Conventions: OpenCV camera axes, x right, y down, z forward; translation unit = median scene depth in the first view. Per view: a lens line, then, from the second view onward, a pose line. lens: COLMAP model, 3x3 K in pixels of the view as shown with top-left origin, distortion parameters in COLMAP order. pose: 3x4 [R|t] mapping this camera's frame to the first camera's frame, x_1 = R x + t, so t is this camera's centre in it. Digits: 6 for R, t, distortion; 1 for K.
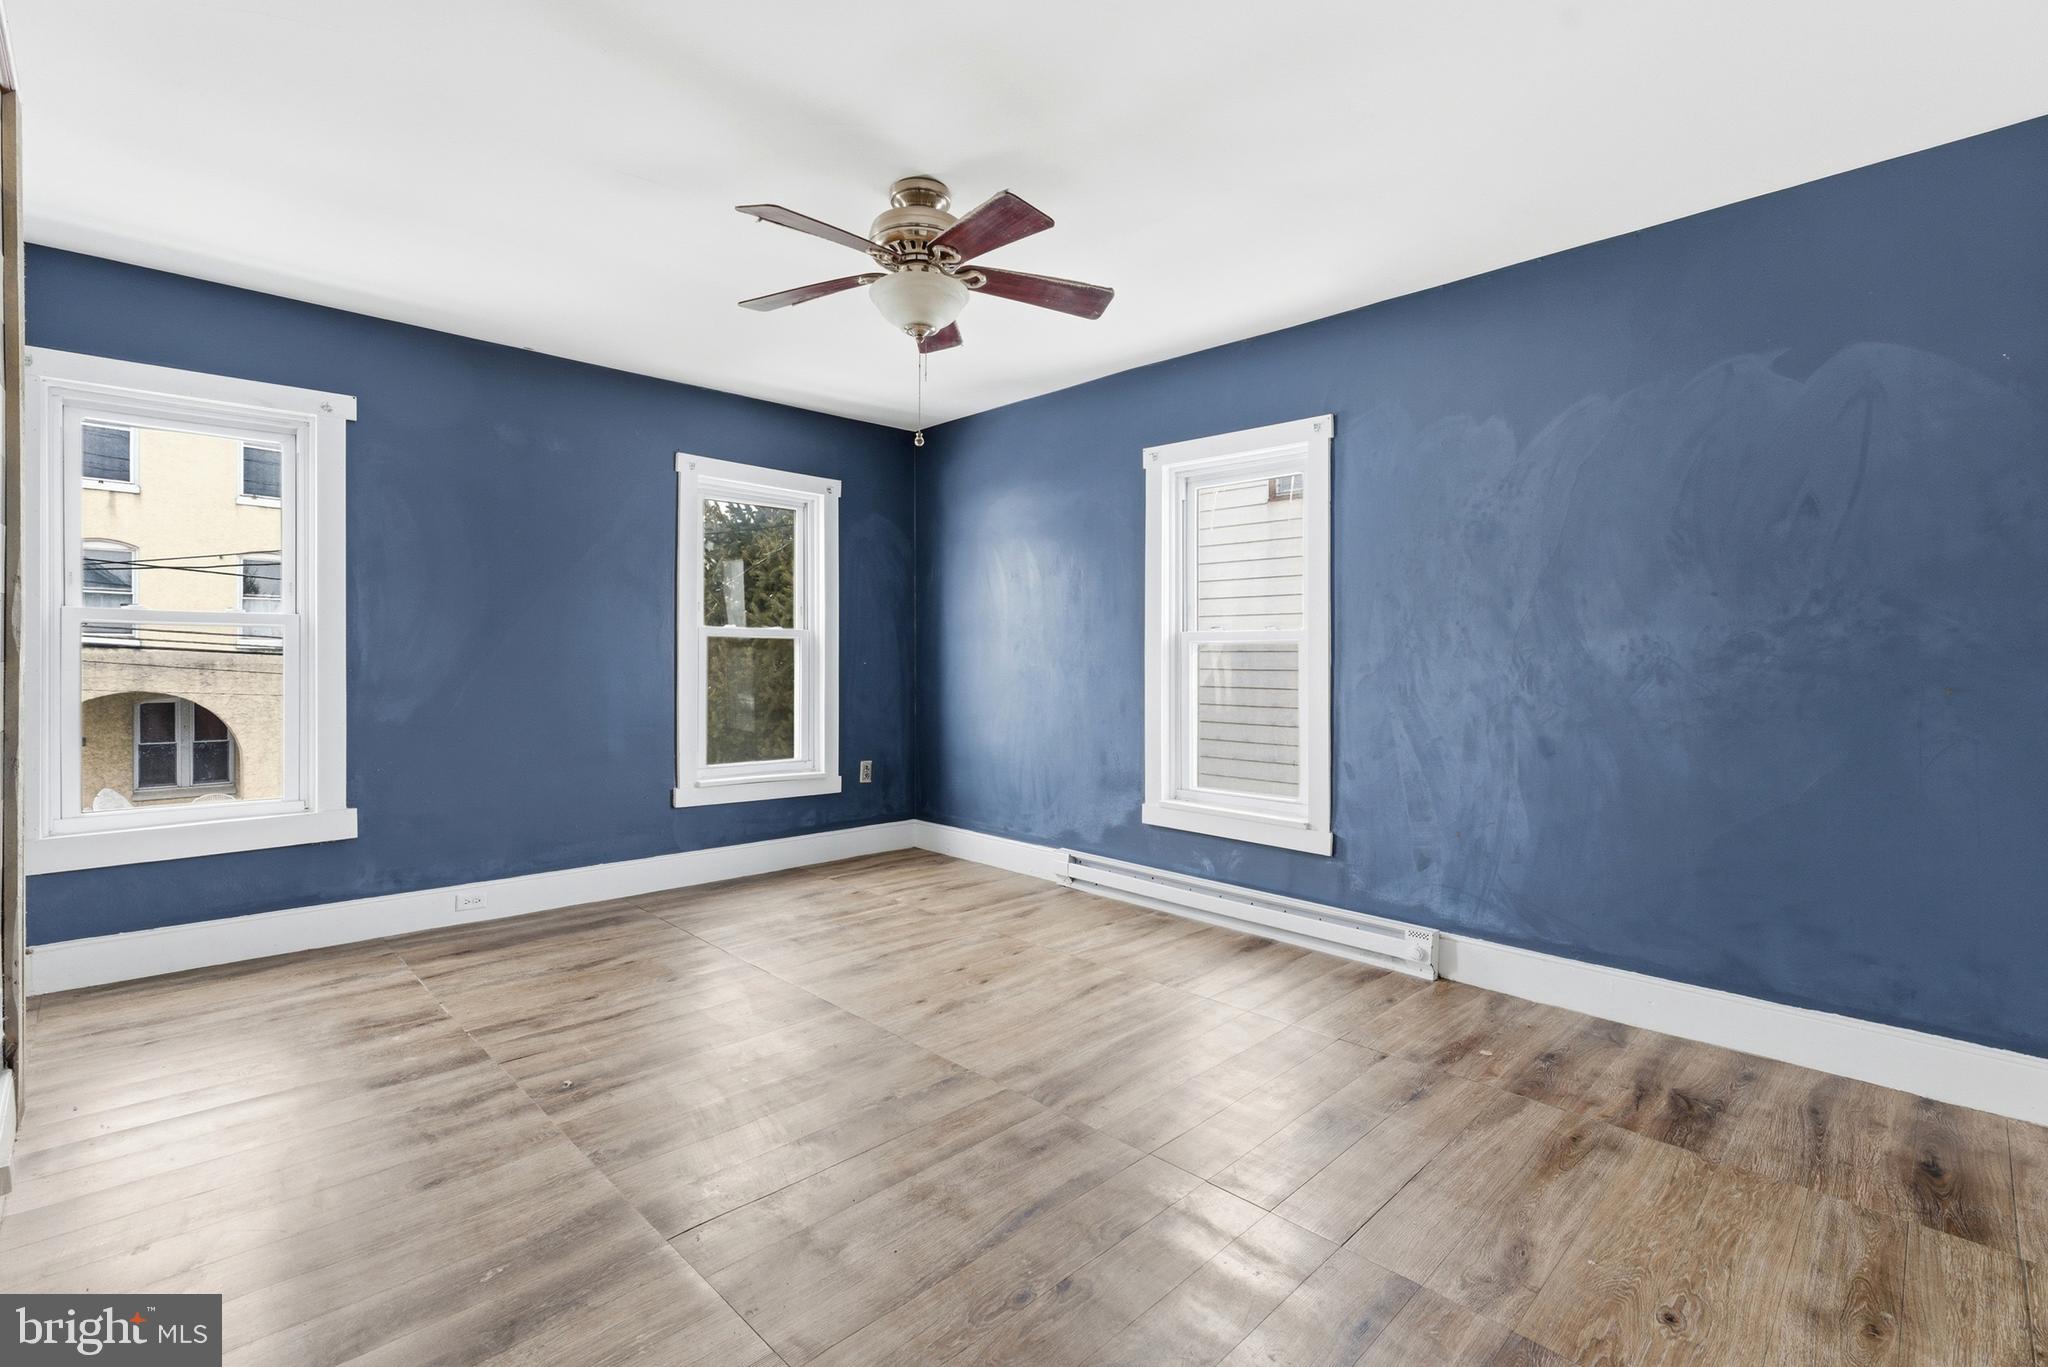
lens RADIAL K [[926.7, 0, 1020.5], [0, 926.7, 671.7], [0, 0, 1]] dist [-0.005812, 0.002488]
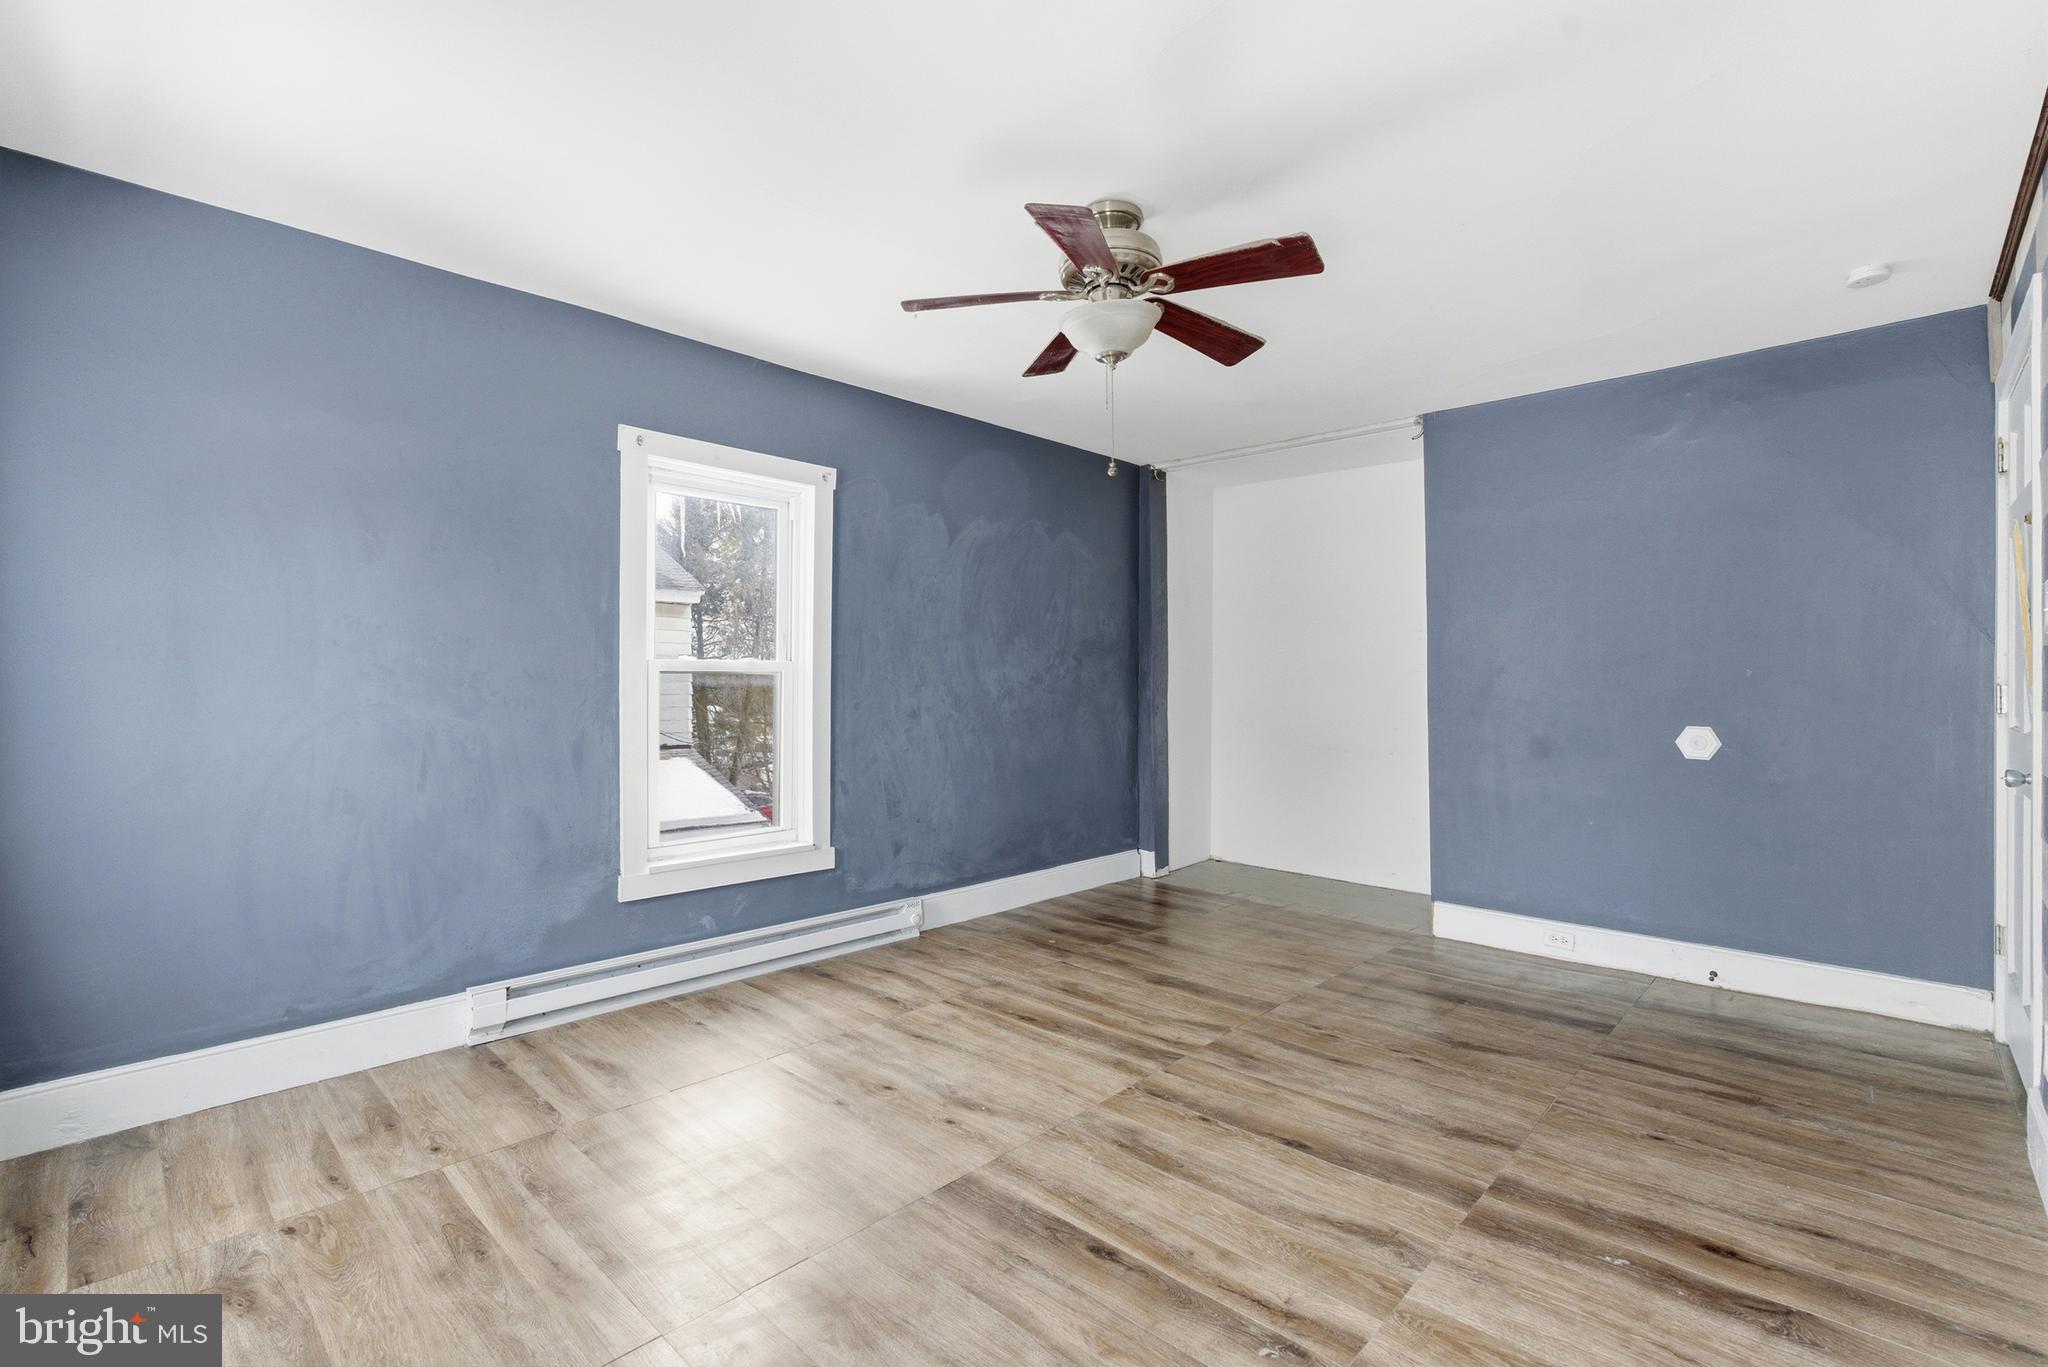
lens RADIAL K [[926.7, 0, 1005.4], [0, 926.7, 689.8], [0, 0, 1]] dist [-0.005812, 0.002488]
pose [[-0.023470, -0.014235, 0.999623, -0.785603], [0.015210, 0.999778, 0.014594, -0.026420], [-0.999609, 0.015547, -0.023248, 0.831809]]
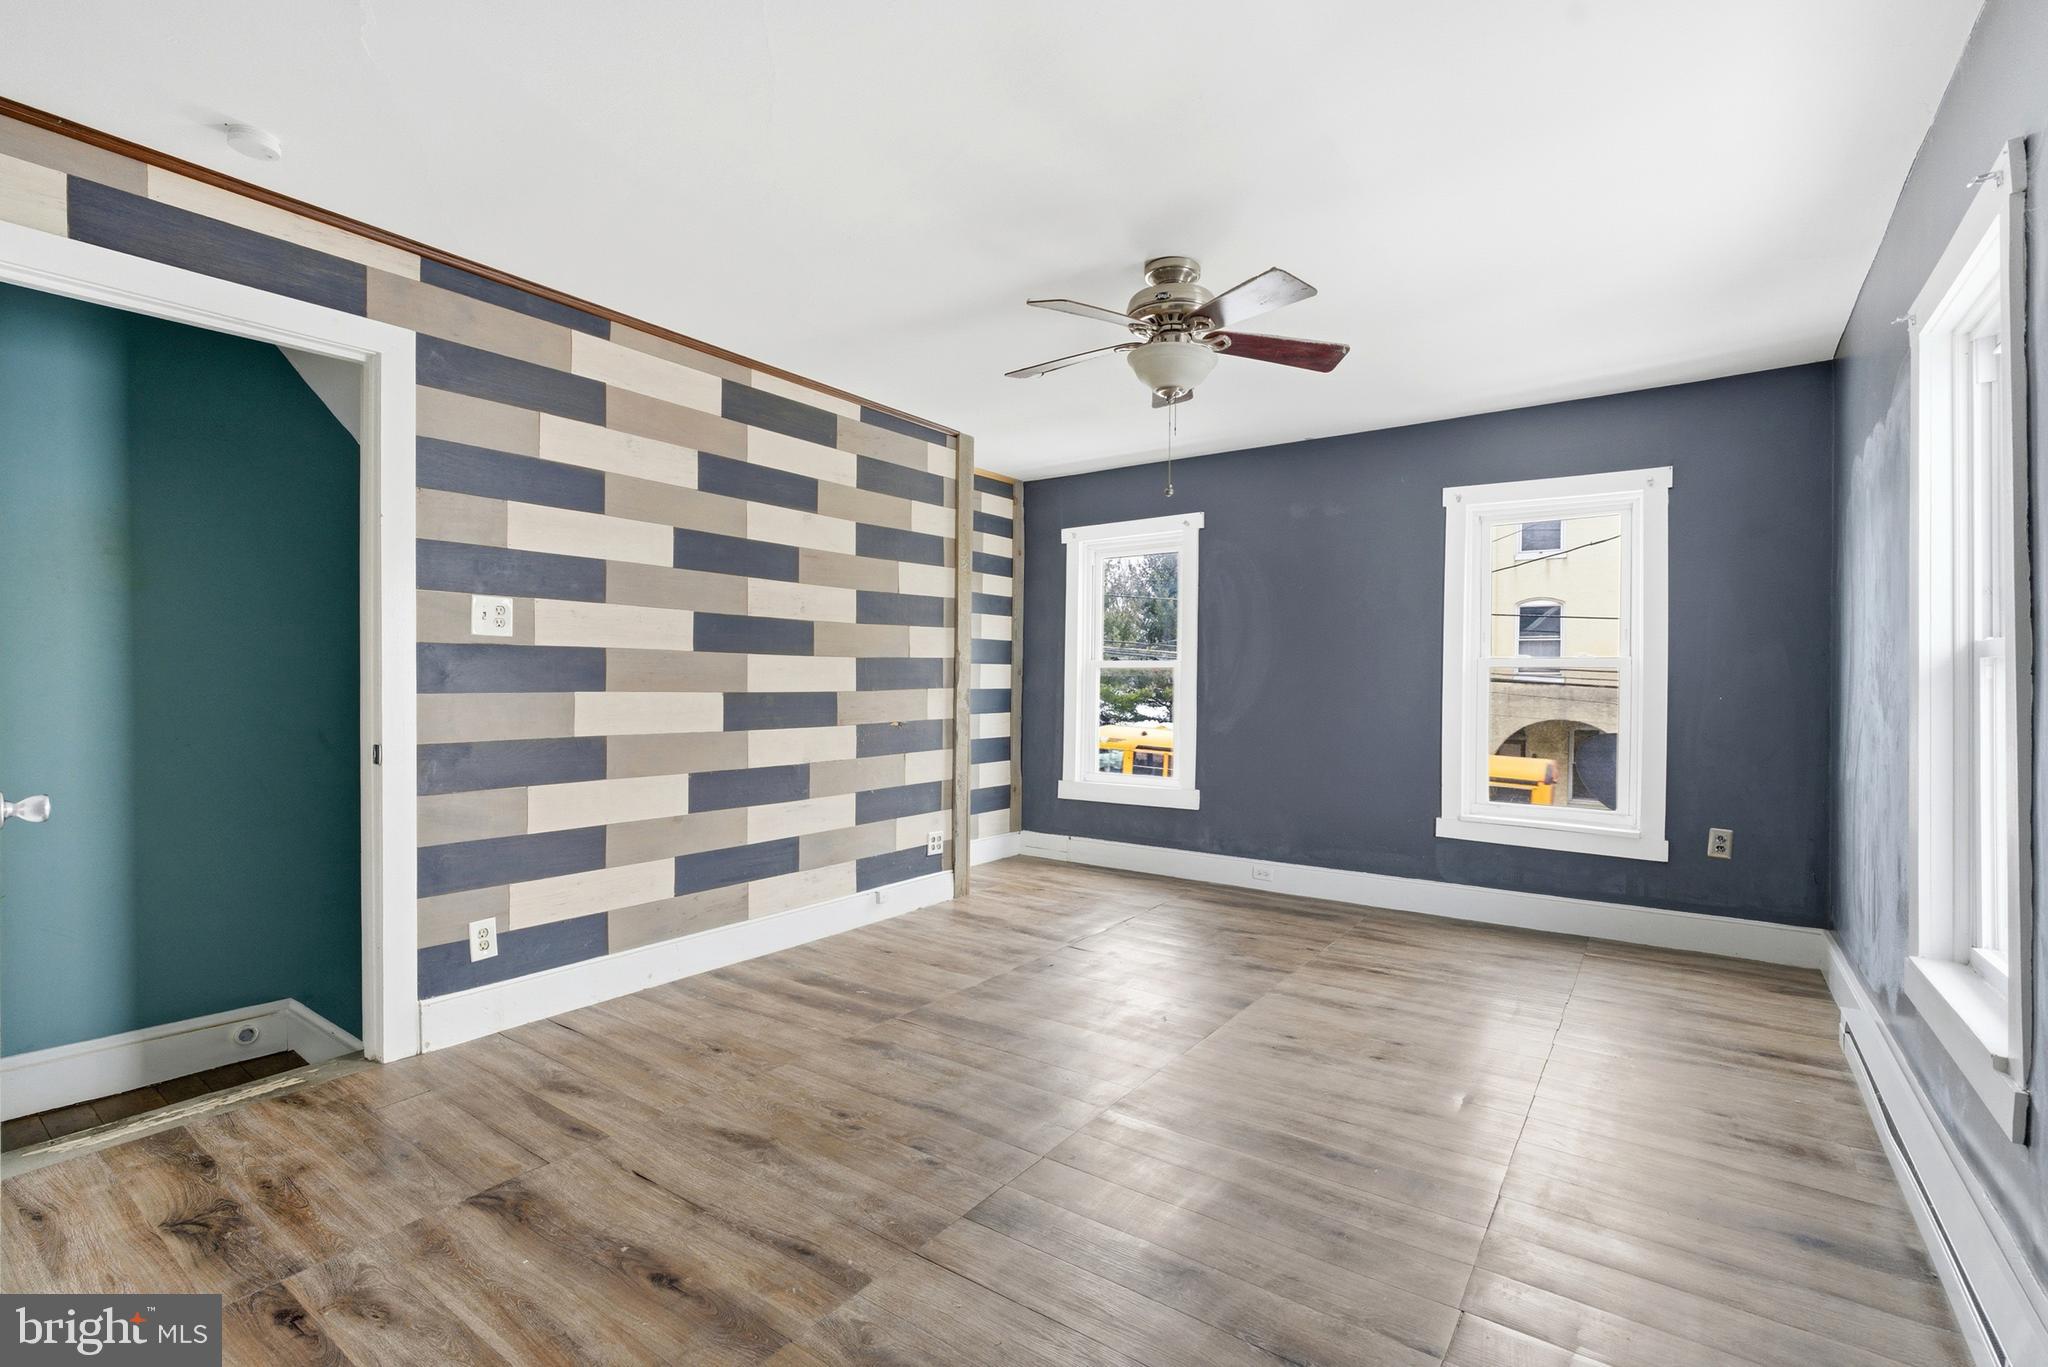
lens RADIAL K [[926.7, 0, 1020.5], [0, 926.7, 679.1], [0, 0, 1]] dist [-0.005812, 0.002488]
pose [[0.171115, -0.009367, -0.985207, 0.700879], [-0.021347, 0.999685, -0.013213, -0.003404], [0.985020, 0.023293, 0.170861, 0.467351]]
